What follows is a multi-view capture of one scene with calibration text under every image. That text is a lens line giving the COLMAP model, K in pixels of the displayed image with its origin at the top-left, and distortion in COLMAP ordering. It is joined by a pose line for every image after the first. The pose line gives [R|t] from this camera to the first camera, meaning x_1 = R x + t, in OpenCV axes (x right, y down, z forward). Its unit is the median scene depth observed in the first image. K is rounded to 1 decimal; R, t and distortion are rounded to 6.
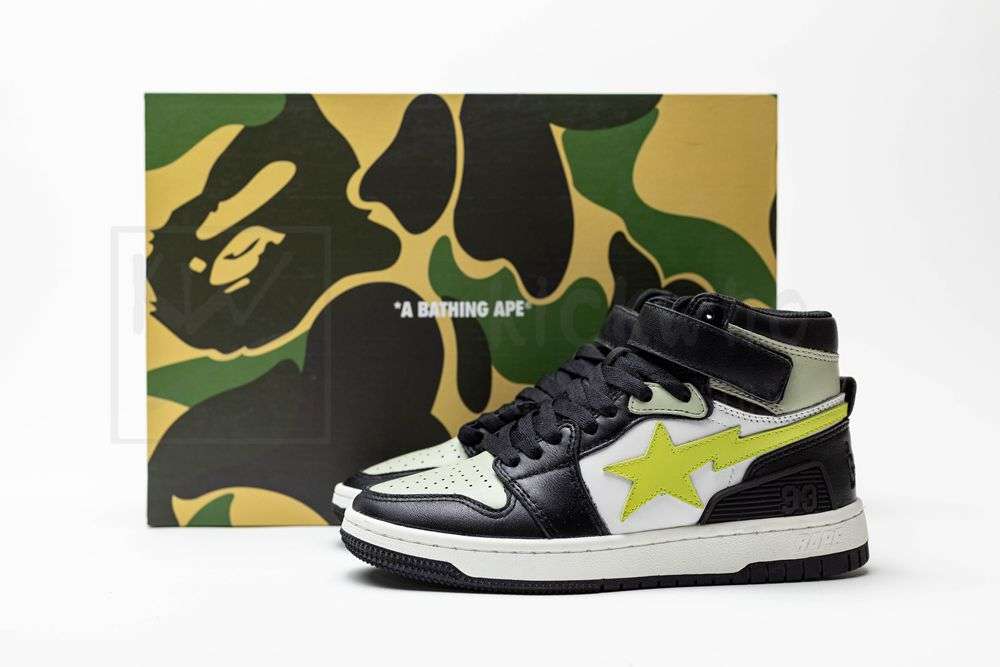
lens RADIAL K [[1567.0, 0, 498.2], [0, 1567.0, 335.0], [0, 0, 1]] dist [-0.026105, 0.000000]
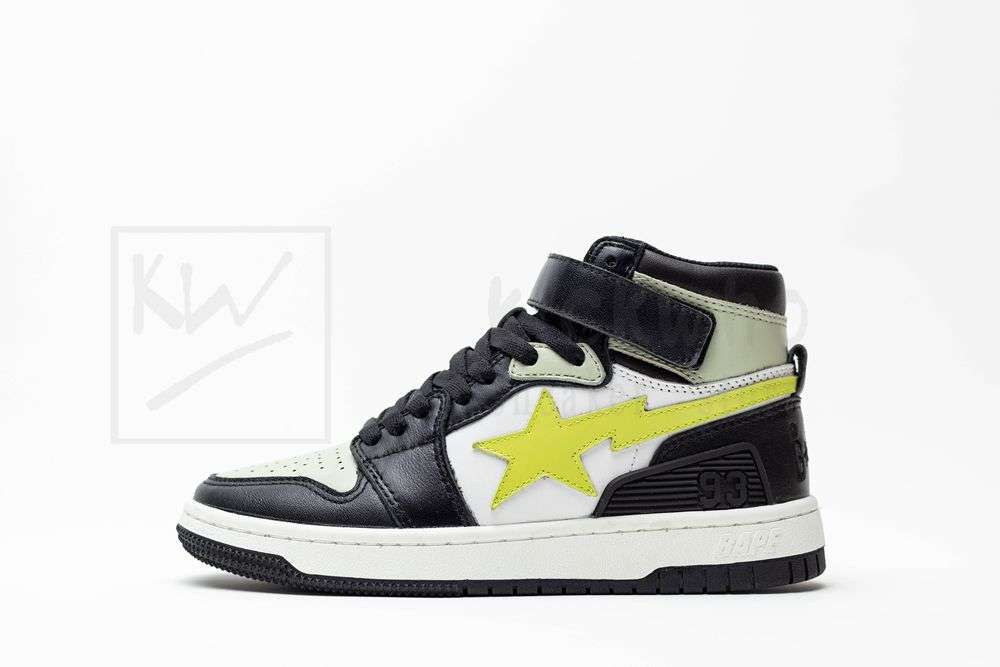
lens RADIAL K [[1567.0, 0, 500.5], [0, 1567.0, 331.1], [0, 0, 1]] dist [-0.026105, 0.000000]
pose [[0.992456, -0.001881, -0.122583, 0.179040], [-0.007848, 0.996857, -0.078835, 0.089120], [0.122346, 0.079202, 0.989322, 0.188051]]
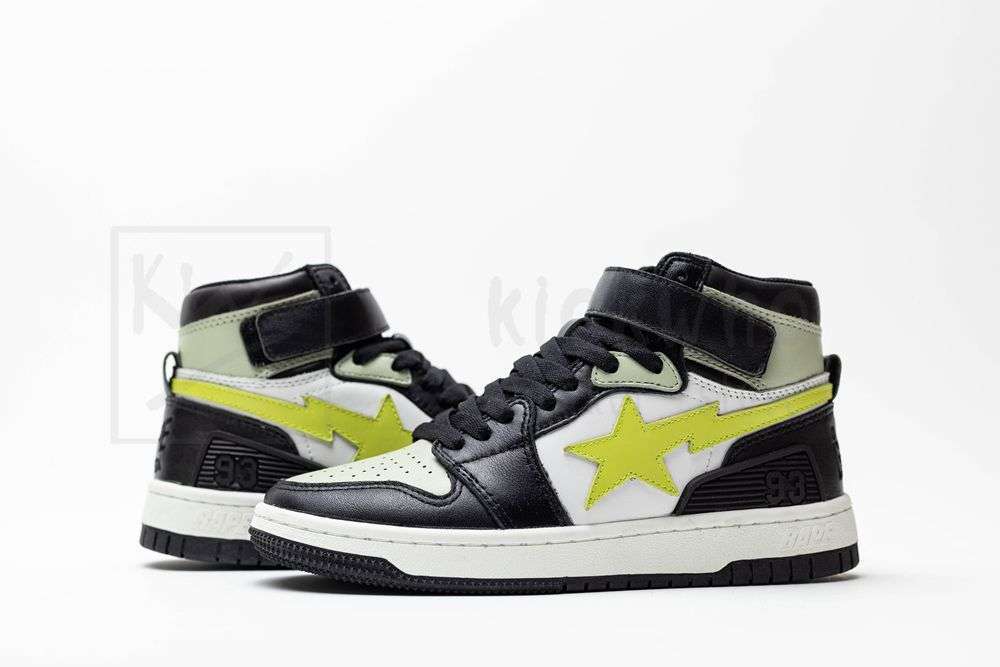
lens RADIAL K [[1567.0, 0, 503.2], [0, 1567.0, 327.7], [0, 0, 1]] dist [-0.026105, 0.000000]
pose [[0.995740, 0.007849, 0.091866, -0.044577], [-0.000688, 0.996974, -0.077730, 0.084693], [-0.092198, 0.077336, 0.992733, 0.145787]]
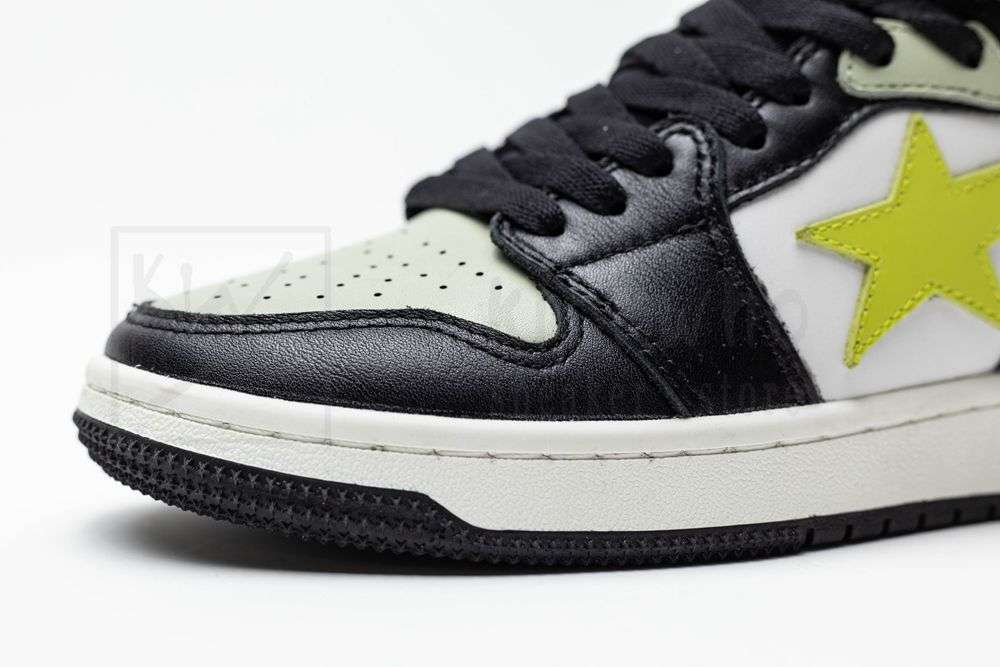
lens RADIAL K [[1567.0, 0, 496.2], [0, 1567.0, 388.3], [0, 0, 1]] dist [-0.026105, 0.000000]
pose [[0.967895, -0.032248, 0.249277, -0.101082], [0.004080, 0.993621, 0.112697, 0.078446], [-0.251321, -0.108062, 0.961852, 0.634110]]
